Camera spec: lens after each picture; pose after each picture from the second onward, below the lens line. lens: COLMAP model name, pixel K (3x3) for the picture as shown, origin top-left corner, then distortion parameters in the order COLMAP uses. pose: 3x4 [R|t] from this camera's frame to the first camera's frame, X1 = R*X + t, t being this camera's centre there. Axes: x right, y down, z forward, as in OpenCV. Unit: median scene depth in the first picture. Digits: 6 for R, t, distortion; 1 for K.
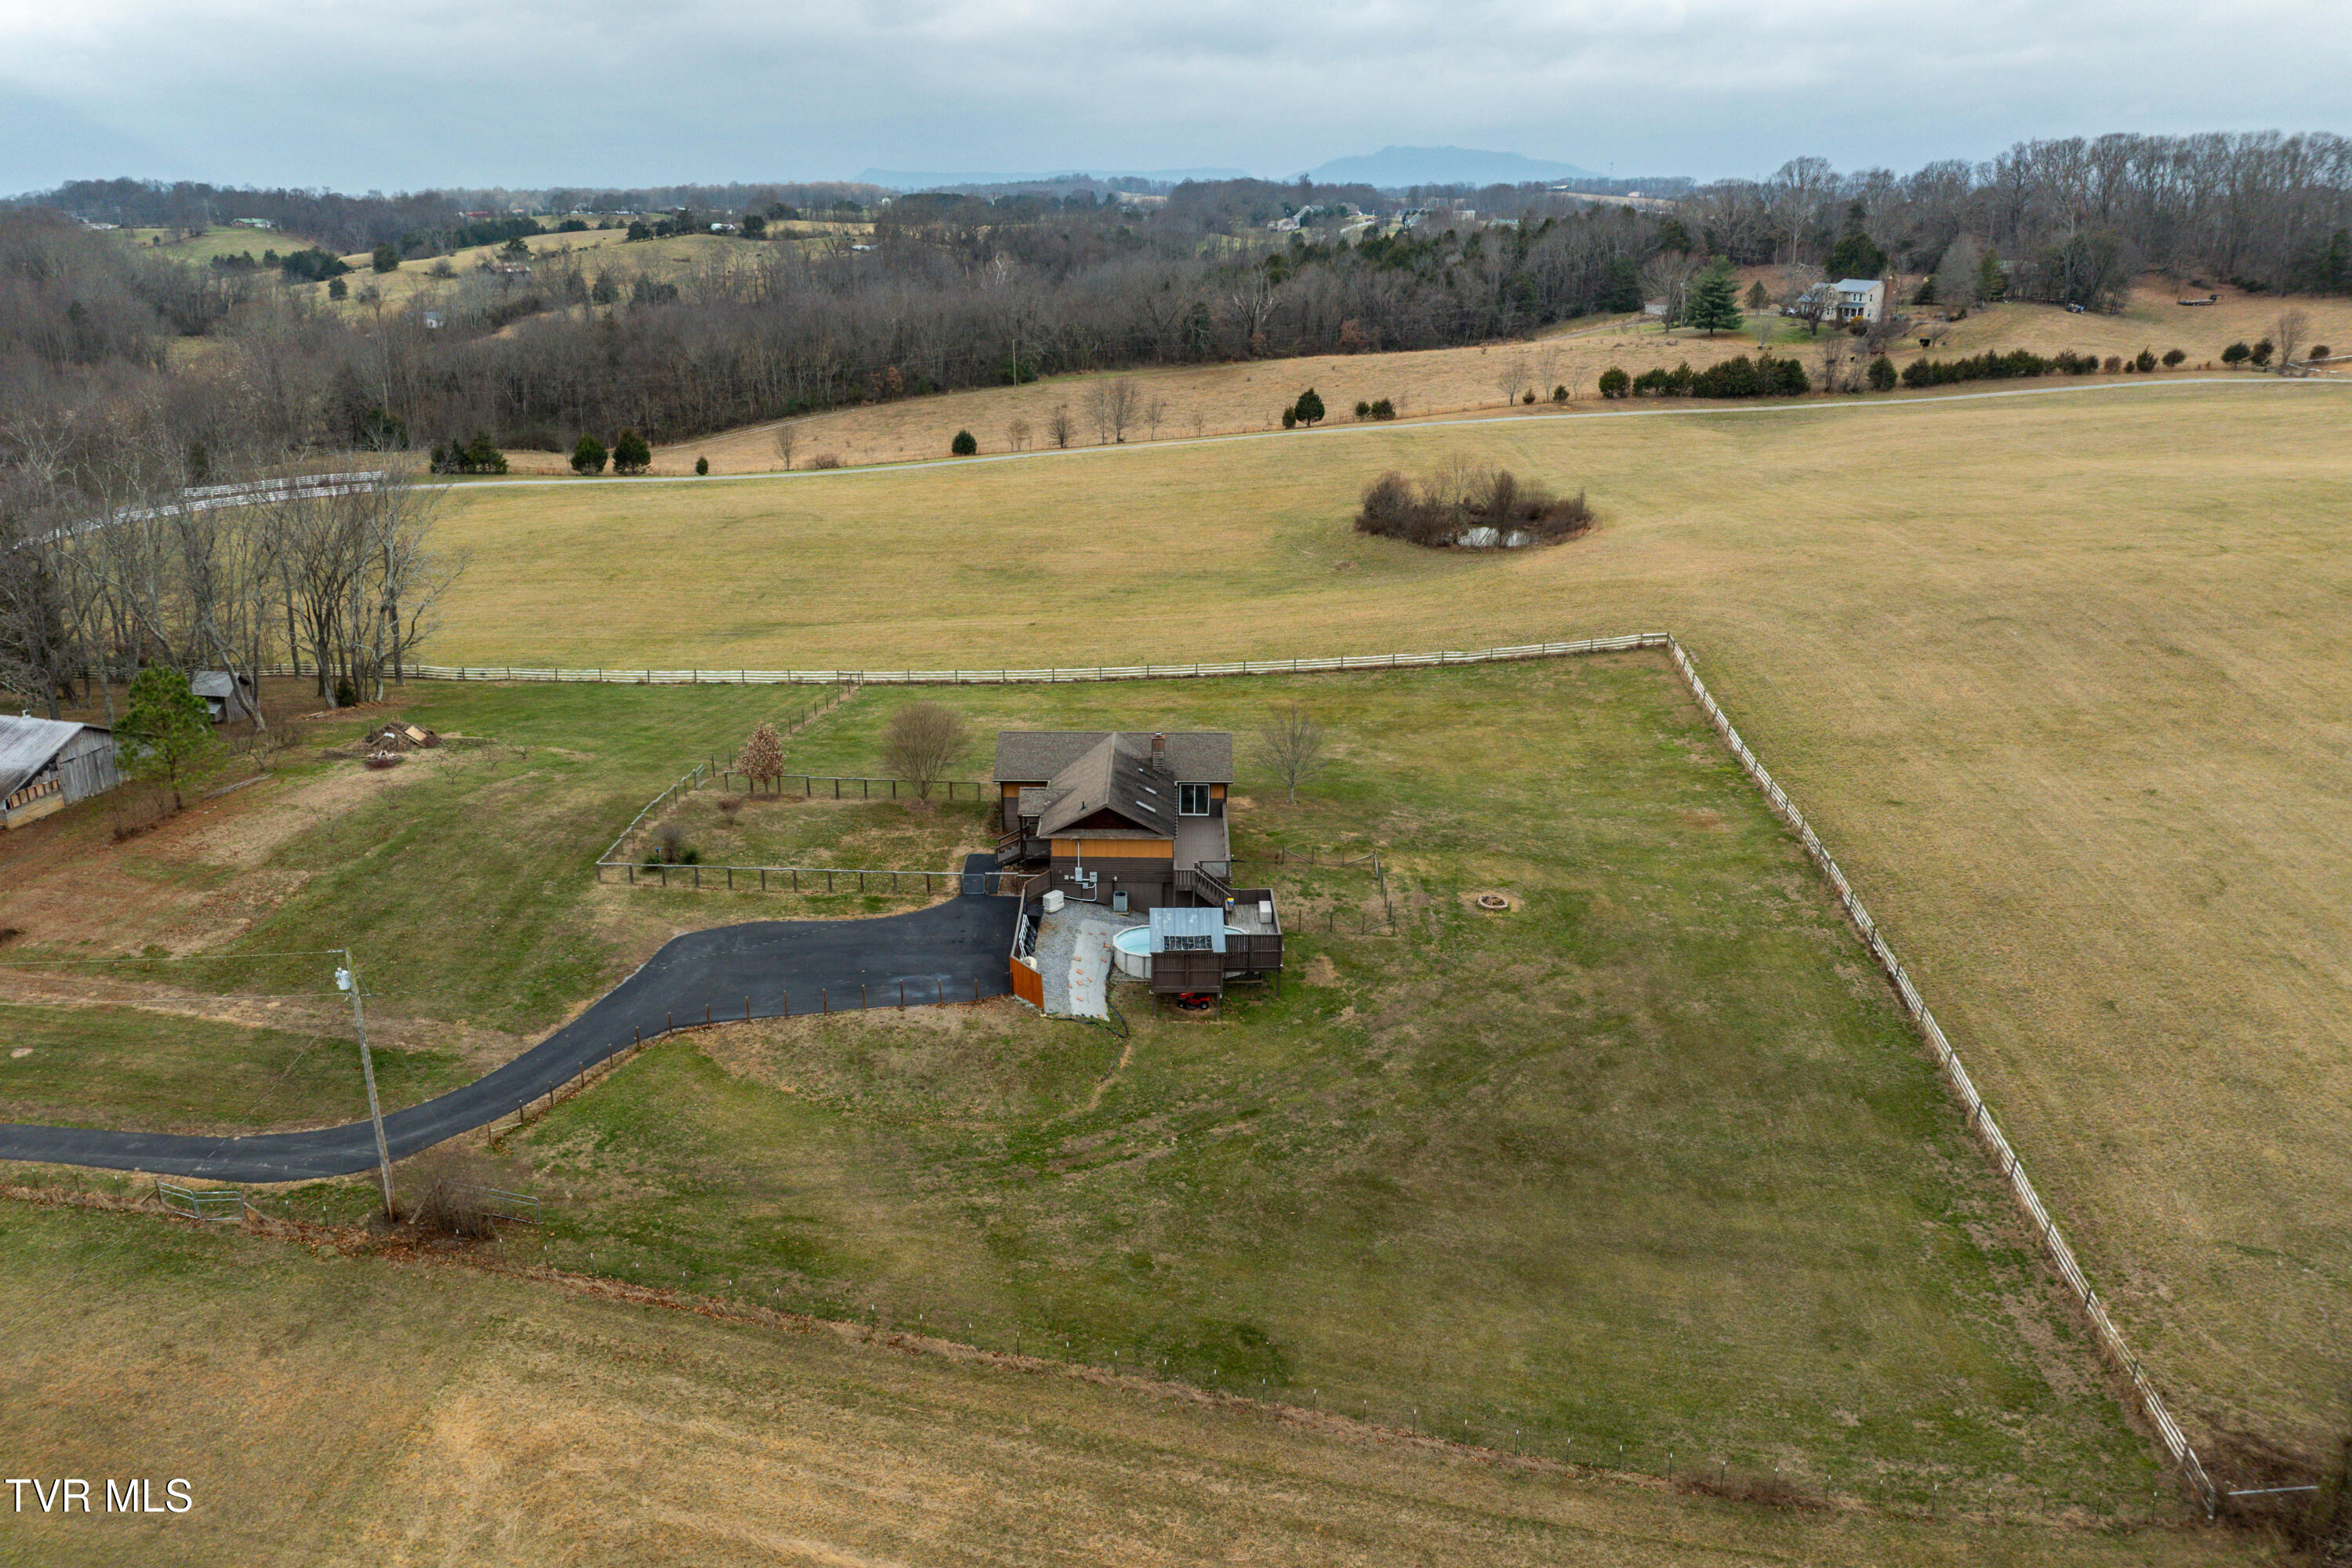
lens RADIAL K [[1740.0, 0, 1135.7], [0, 1740.0, 773.4], [0, 0, 1]] dist [-0.039633, 0.002471]
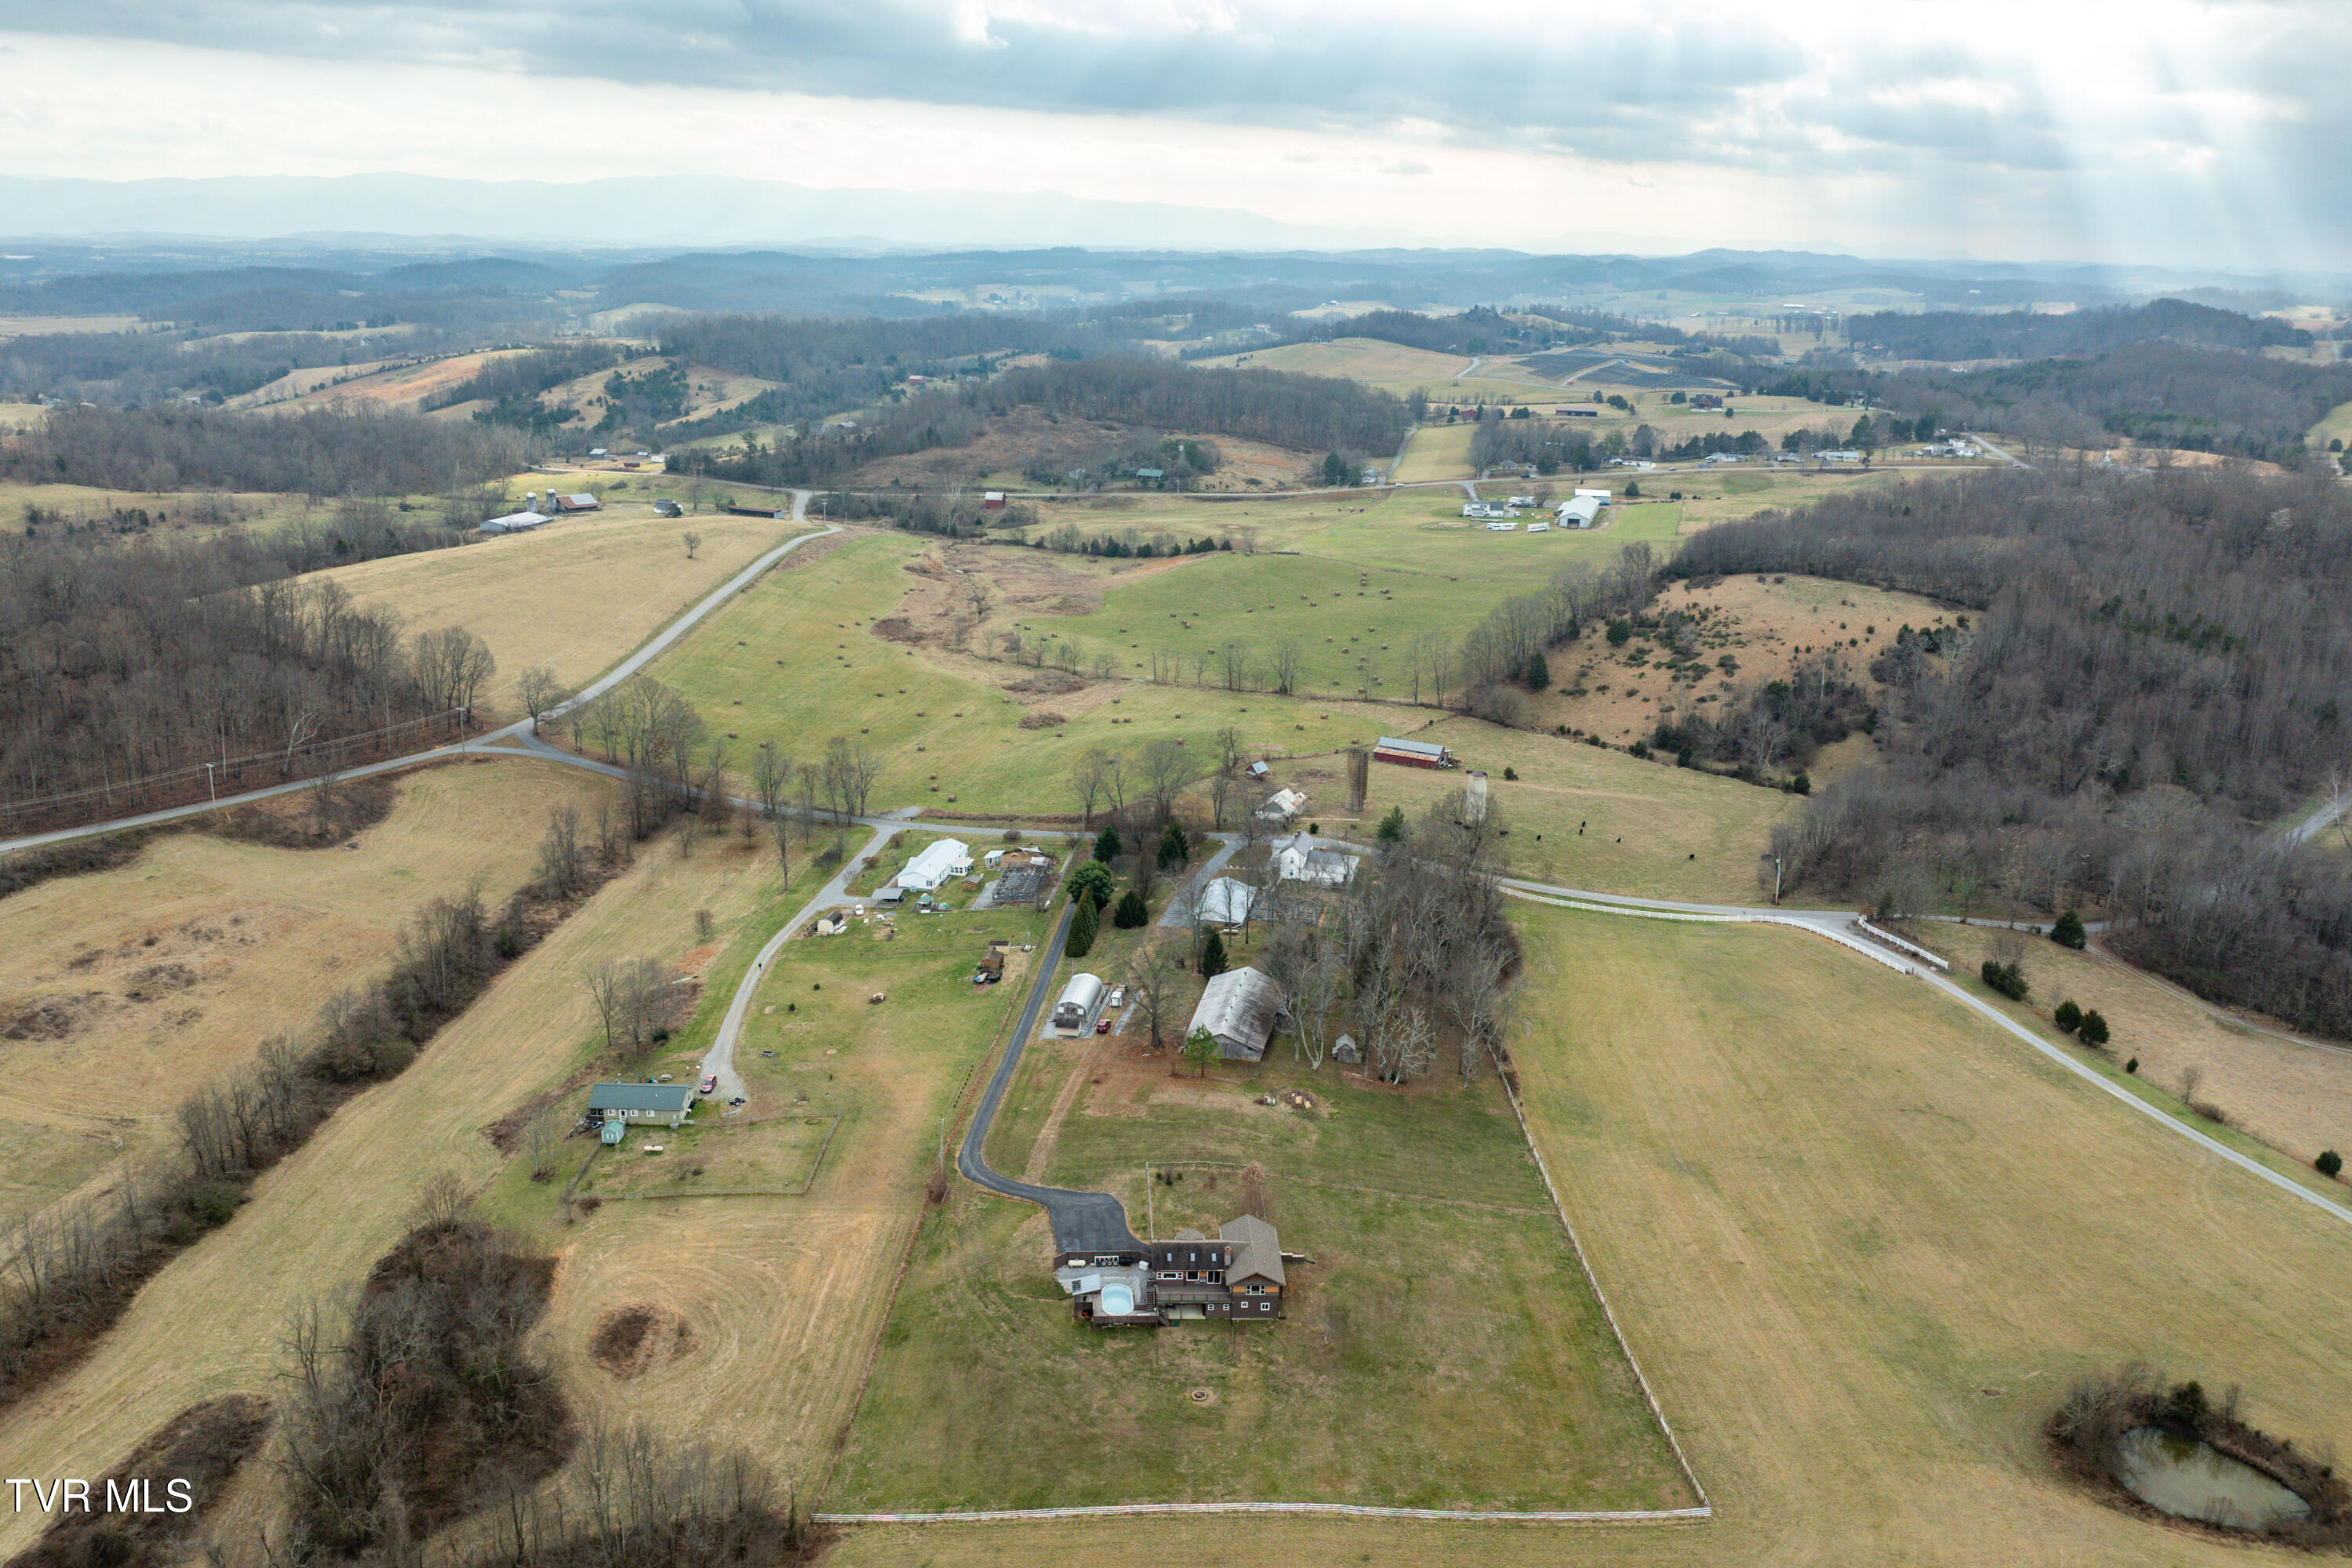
lens RADIAL K [[1809.6, 0, 1167.4], [0, 1809.6, 787.5], [0, 0, 1]] dist [-0.037447, -0.001857]
pose [[0.063505, 0.297438, -0.952627, 1.360482], [-0.336264, 0.905113, 0.260187, -0.755662], [0.939624, 0.303811, 0.157497, 0.259869]]
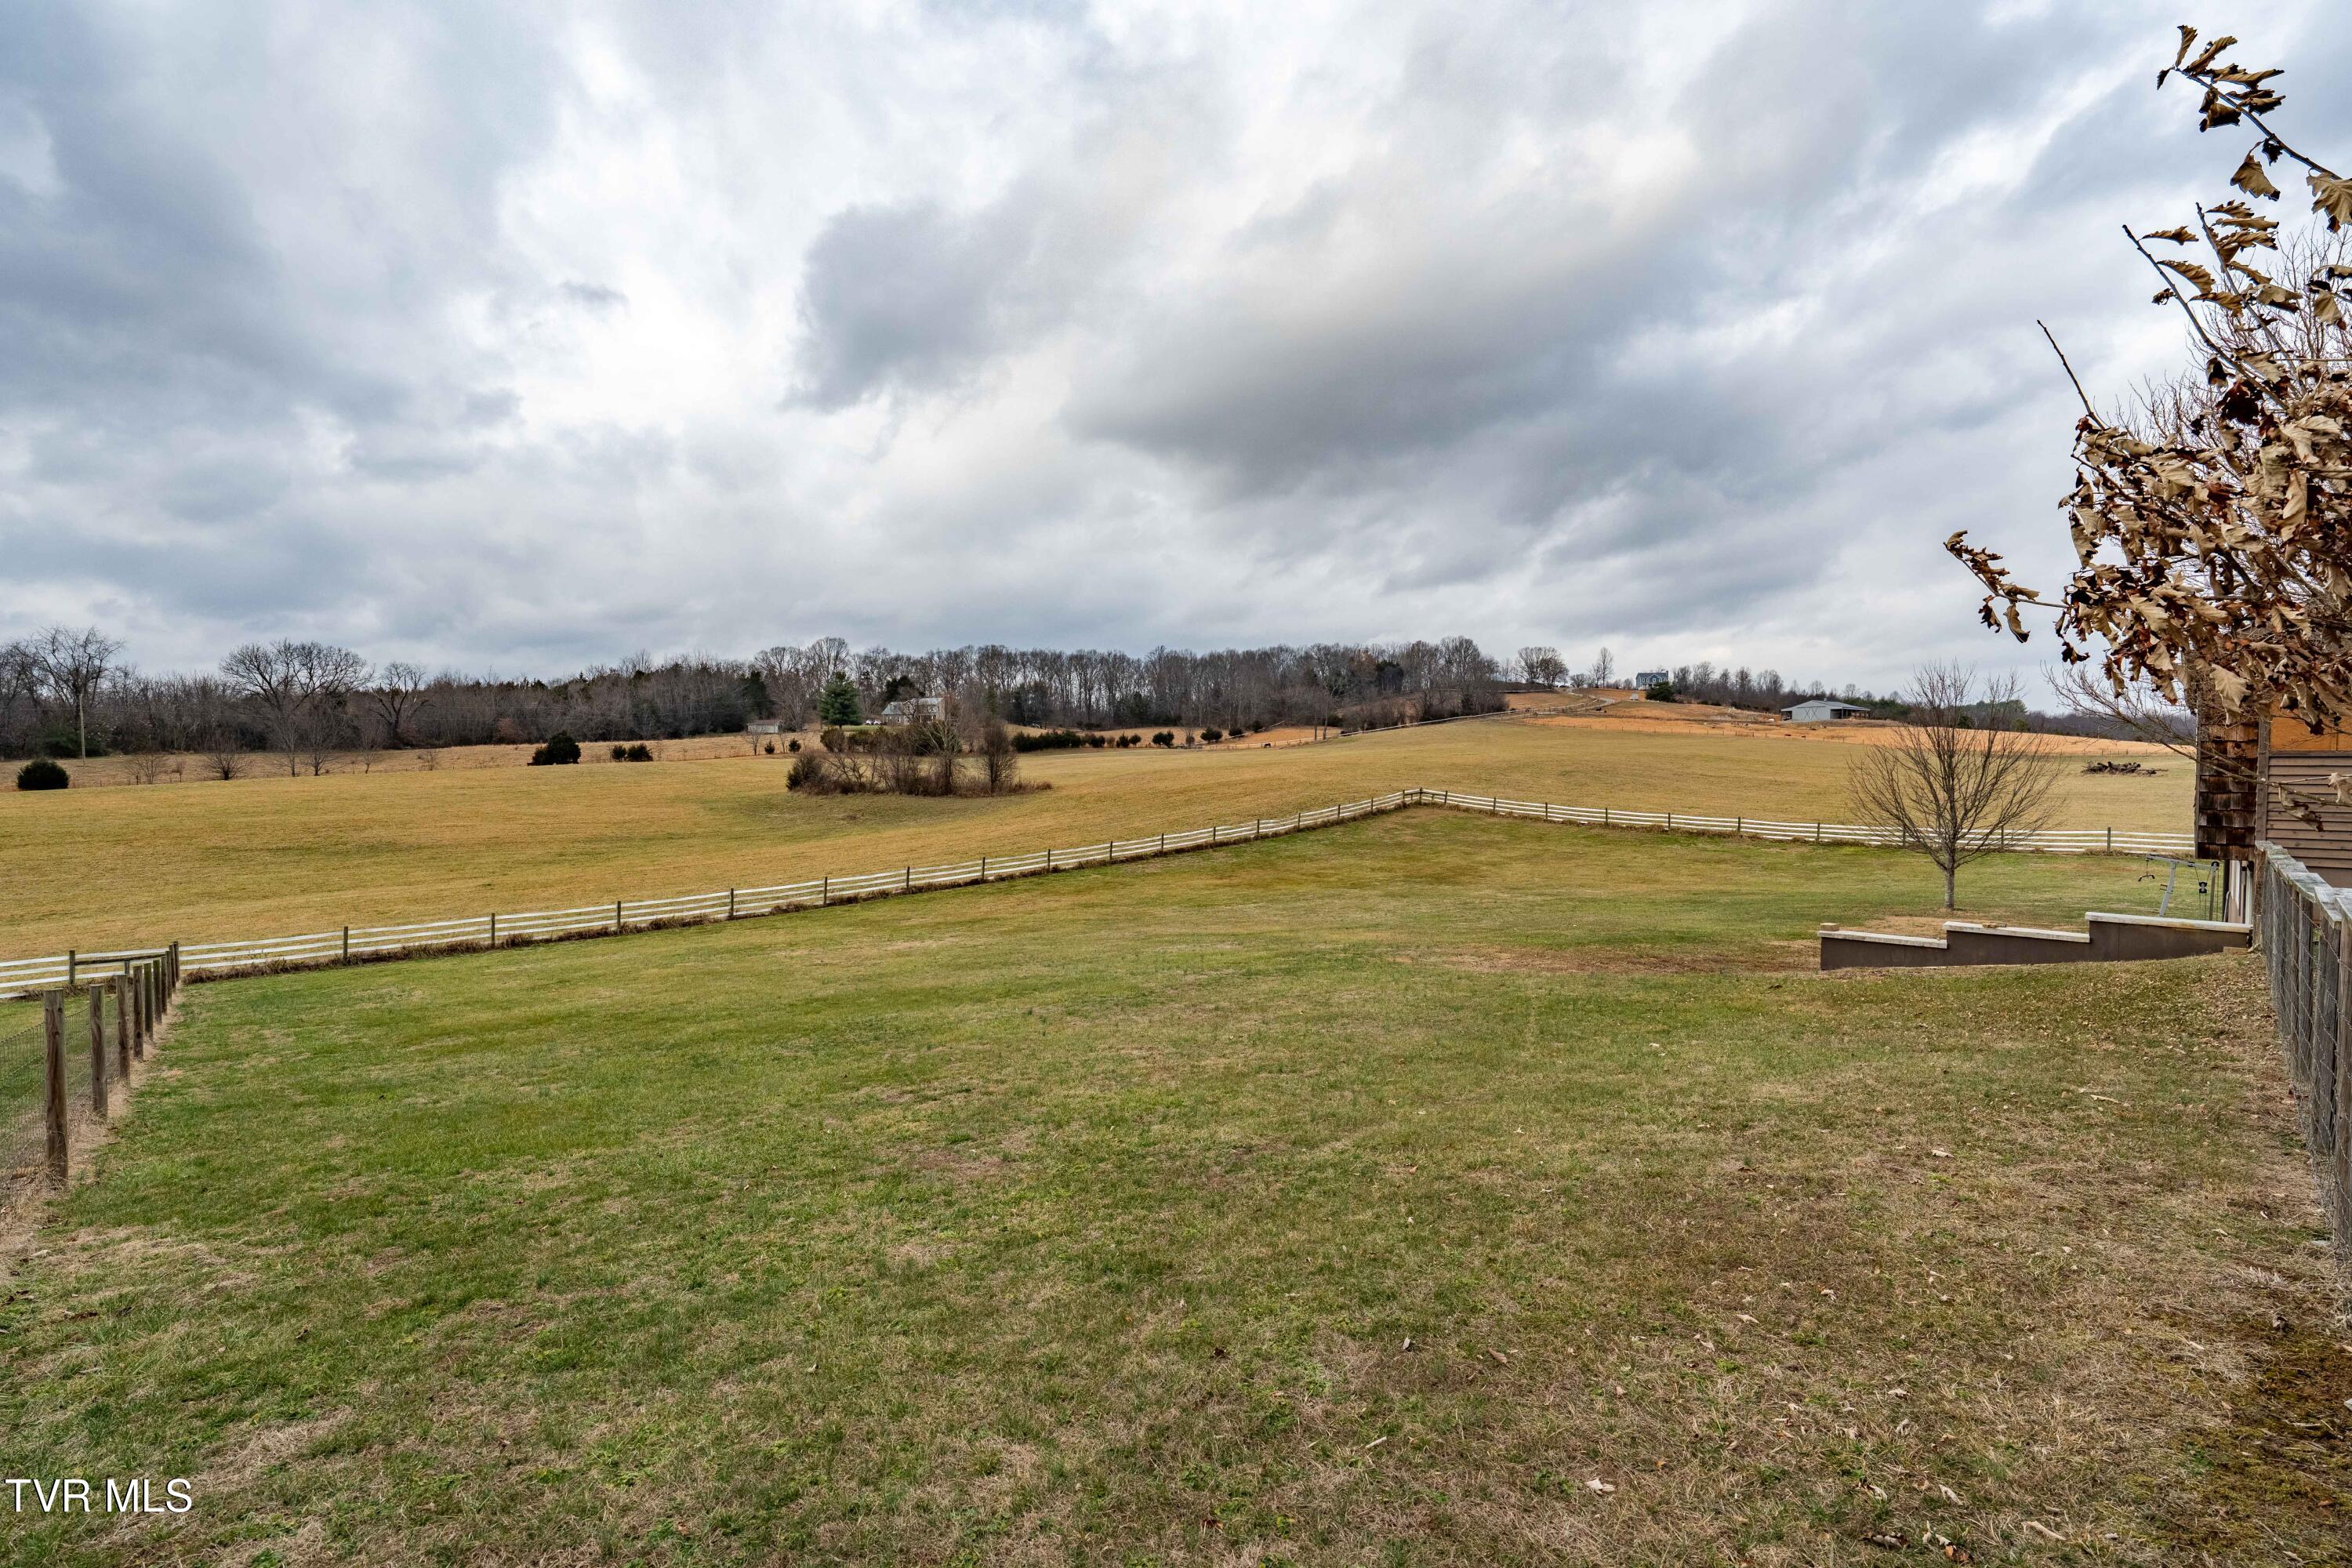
lens RADIAL K [[1052.2, 0, 1166.6], [0, 1052.2, 786.1], [0, 0, 1]] dist [0.000971, -0.000200]
pose [[0.680160, -0.007268, 0.733027, -0.179537], [0.224581, 0.953935, -0.198926, -0.003015], [-0.697815, 0.299925, 0.650461, 0.730029]]
